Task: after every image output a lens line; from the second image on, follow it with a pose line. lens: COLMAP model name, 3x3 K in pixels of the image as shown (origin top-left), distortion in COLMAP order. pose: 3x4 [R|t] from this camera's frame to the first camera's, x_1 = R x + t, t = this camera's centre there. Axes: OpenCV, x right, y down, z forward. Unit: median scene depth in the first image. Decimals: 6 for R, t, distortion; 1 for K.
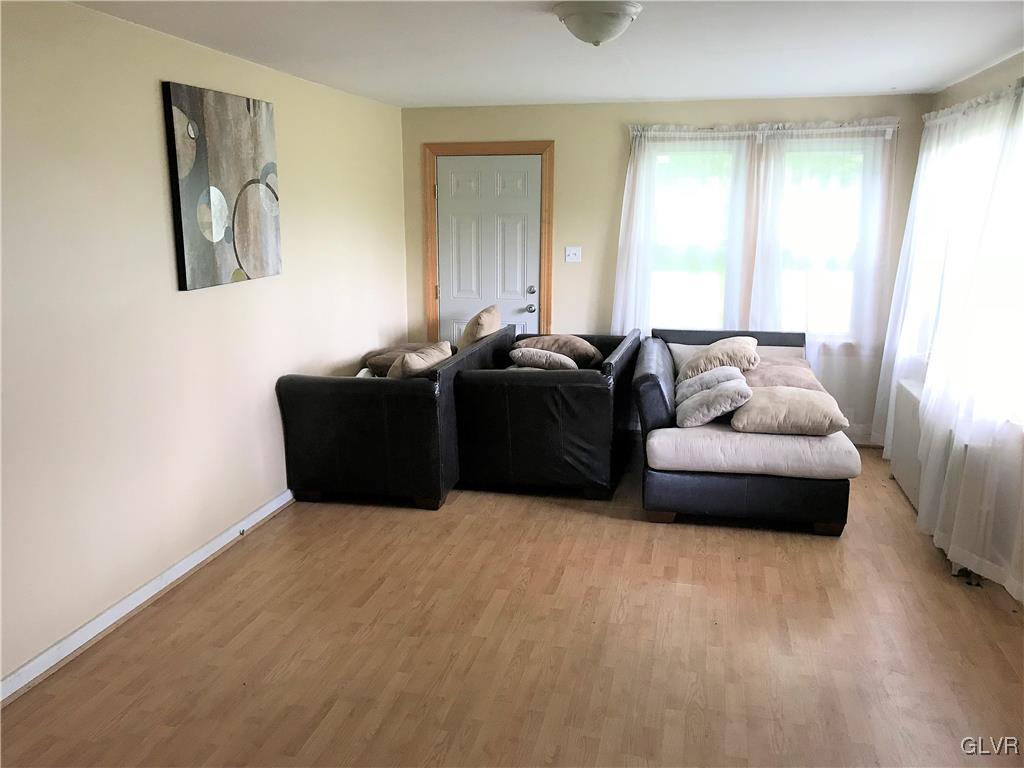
lens RADIAL K [[844.1, 0, 502.4], [0, 844.1, 377.2], [0, 0, 1]] dist [0.013840, 0.004076]
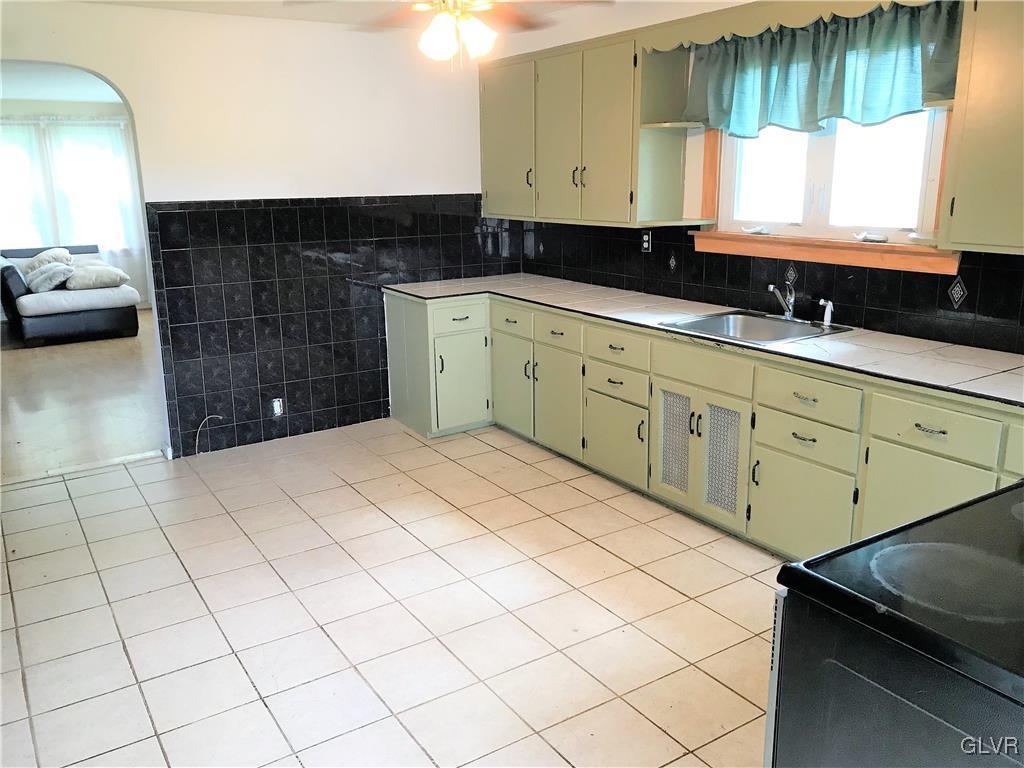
lens RADIAL K [[844.1, 0, 513.3], [0, 844.1, 382.4], [0, 0, 1]] dist [0.013840, 0.004076]
pose [[0.691295, -0.188415, 0.697575, -0.361615], [0.152993, 0.981683, 0.113537, 0.186590], [-0.706190, 0.028237, 0.707459, -0.933832]]
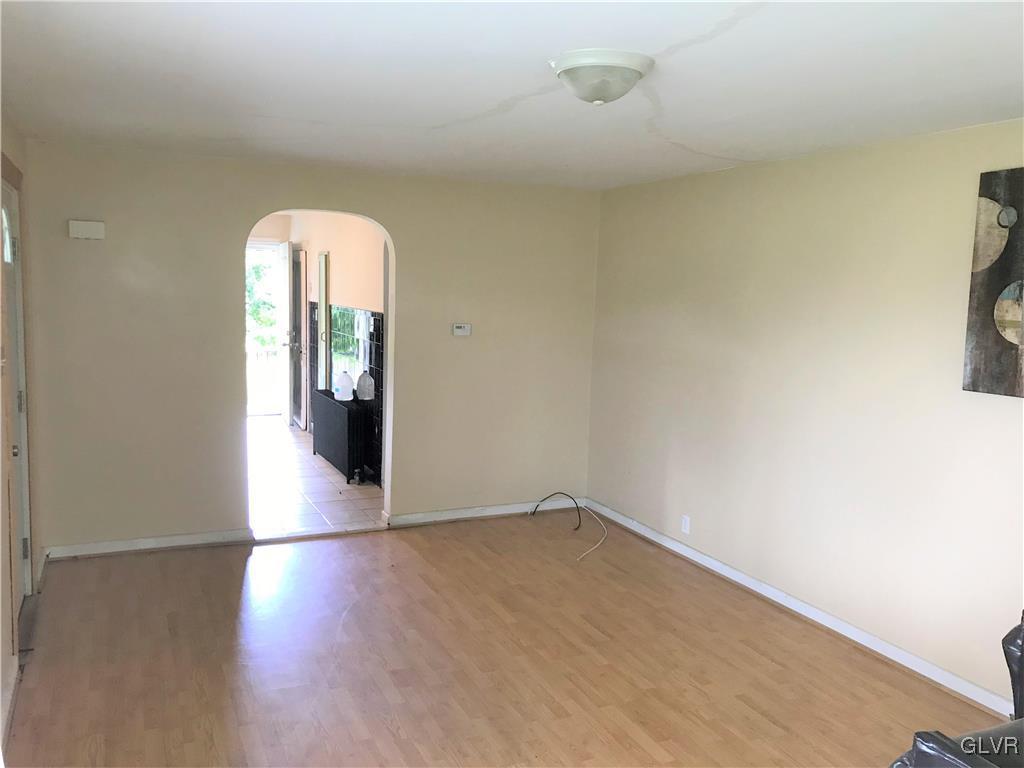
lens RADIAL K [[844.1, 0, 505.1], [0, 844.1, 388.1], [0, 0, 1]] dist [0.013840, 0.004076]
pose [[-0.784841, 0.053841, -0.617354, 0.623389], [-0.149353, 0.950419, 0.272760, -0.294151], [0.601431, 0.306277, -0.737886, 1.434350]]
